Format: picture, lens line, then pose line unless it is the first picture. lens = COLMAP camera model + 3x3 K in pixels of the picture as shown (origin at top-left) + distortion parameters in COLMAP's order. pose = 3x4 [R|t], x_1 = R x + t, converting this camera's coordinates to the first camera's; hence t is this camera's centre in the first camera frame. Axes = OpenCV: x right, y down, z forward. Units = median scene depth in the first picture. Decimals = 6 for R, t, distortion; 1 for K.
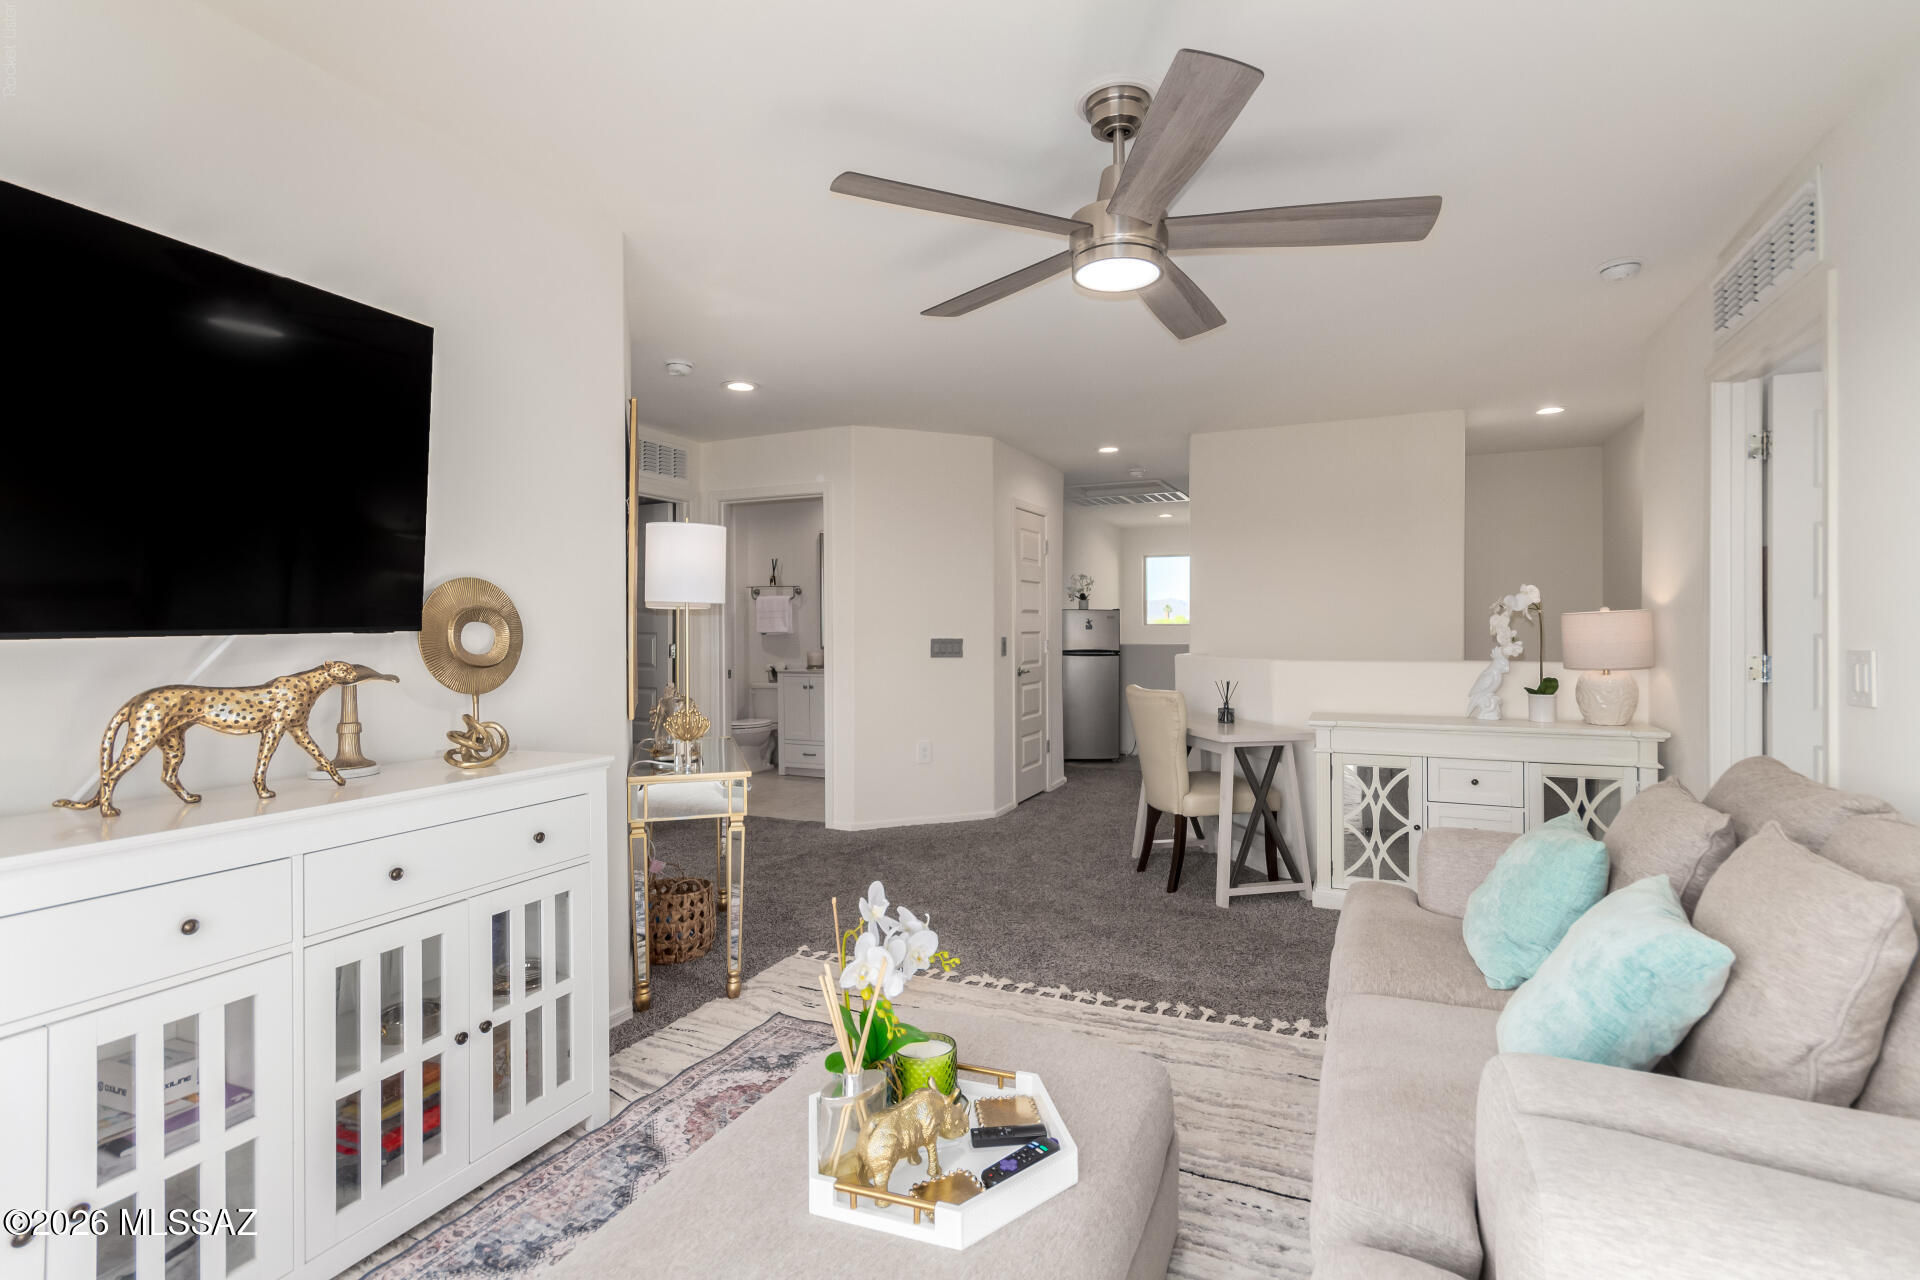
lens RADIAL K [[897.3, 0, 960.5], [0, 897.3, 634.0], [0, 0, 1]] dist [0.000652, 0.001365]
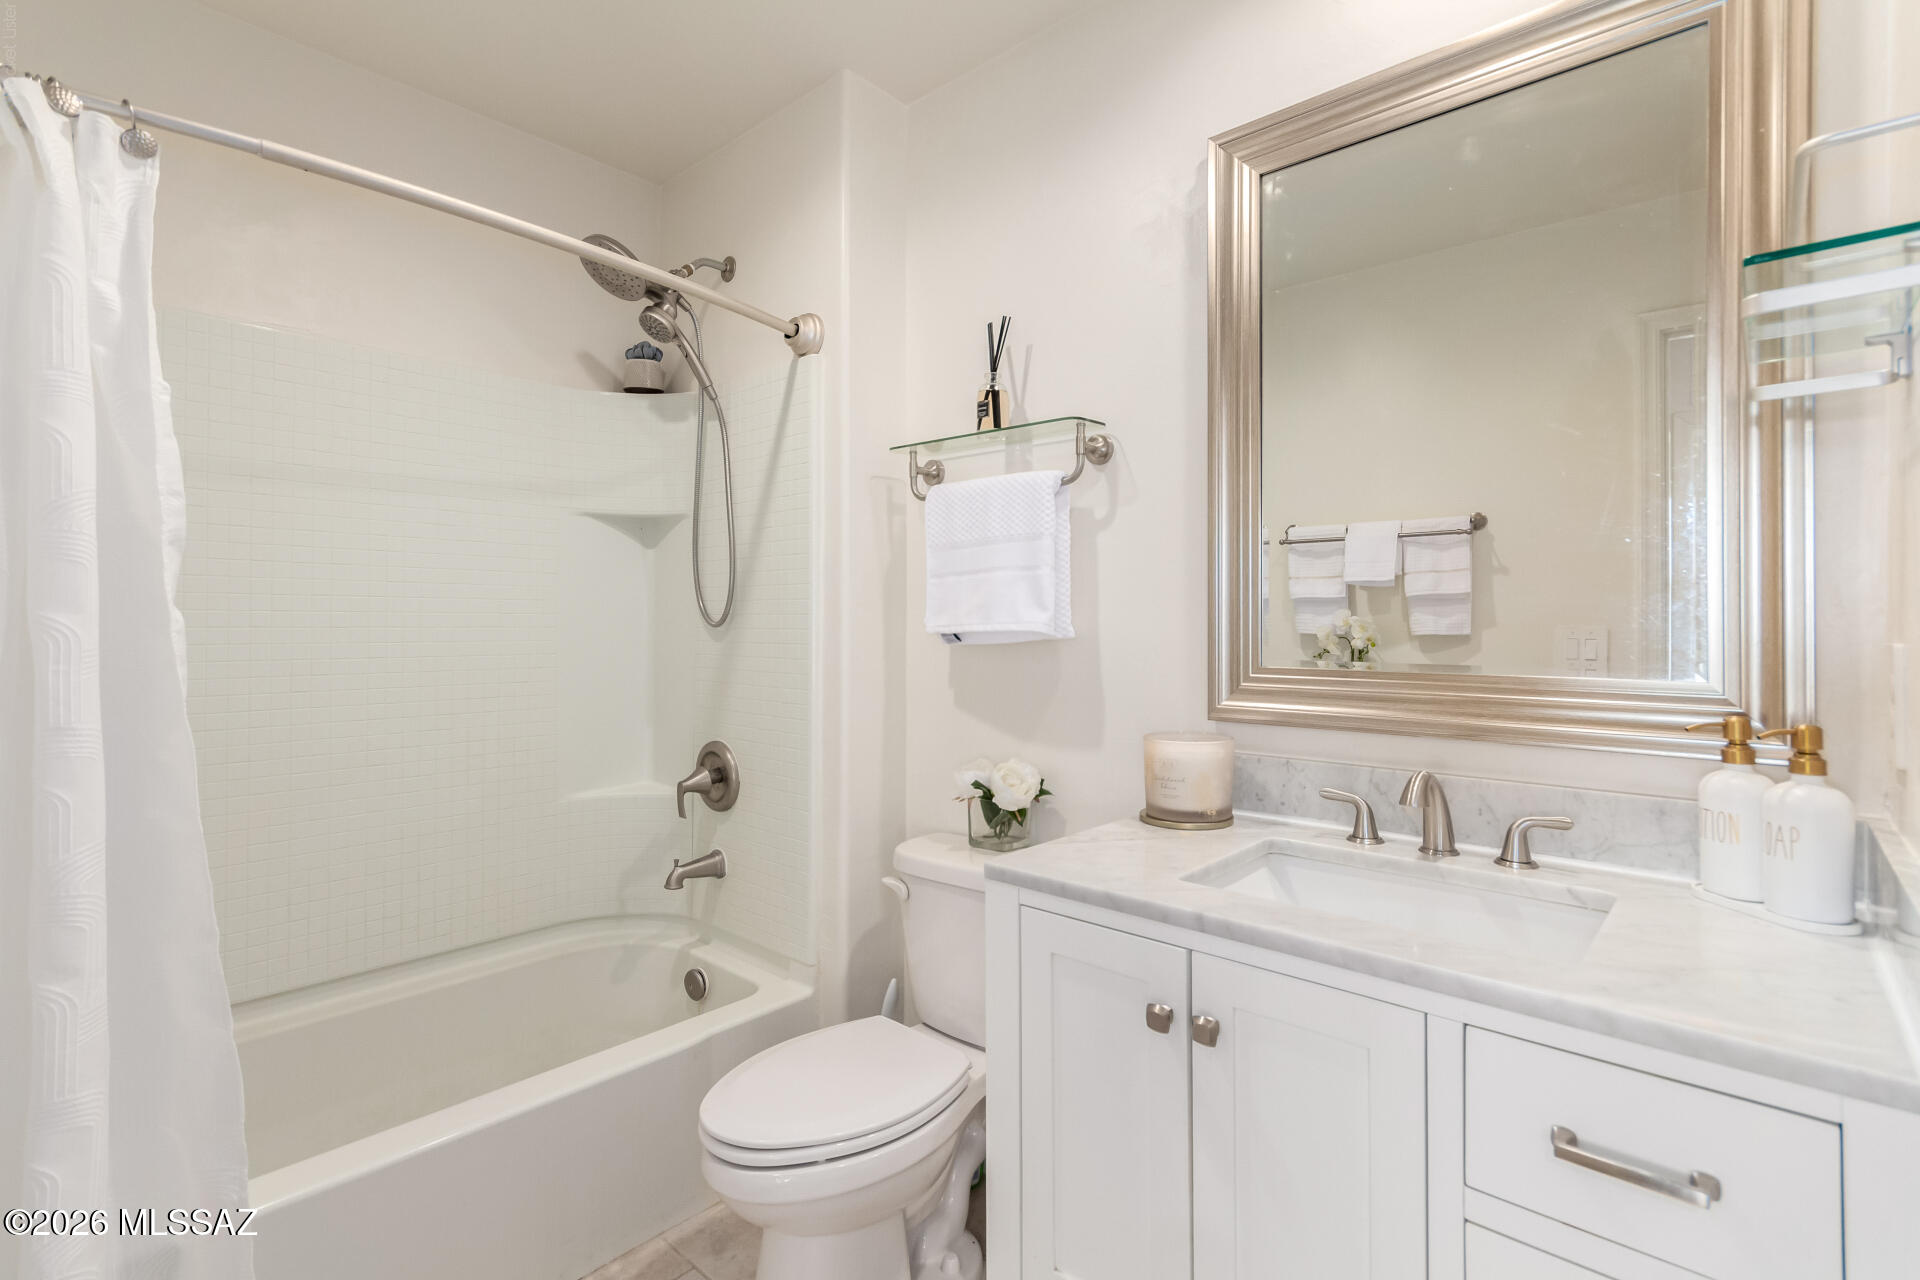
lens RADIAL K [[897.3, 0, 960.4], [0, 897.3, 633.3], [0, 0, 1]] dist [0.000652, 0.001365]
pose [[0.954565, 0.004995, -0.297960, -0.147082], [-0.004069, 0.999985, 0.003728, -0.002433], [0.297974, -0.002346, 0.954571, 0.778415]]
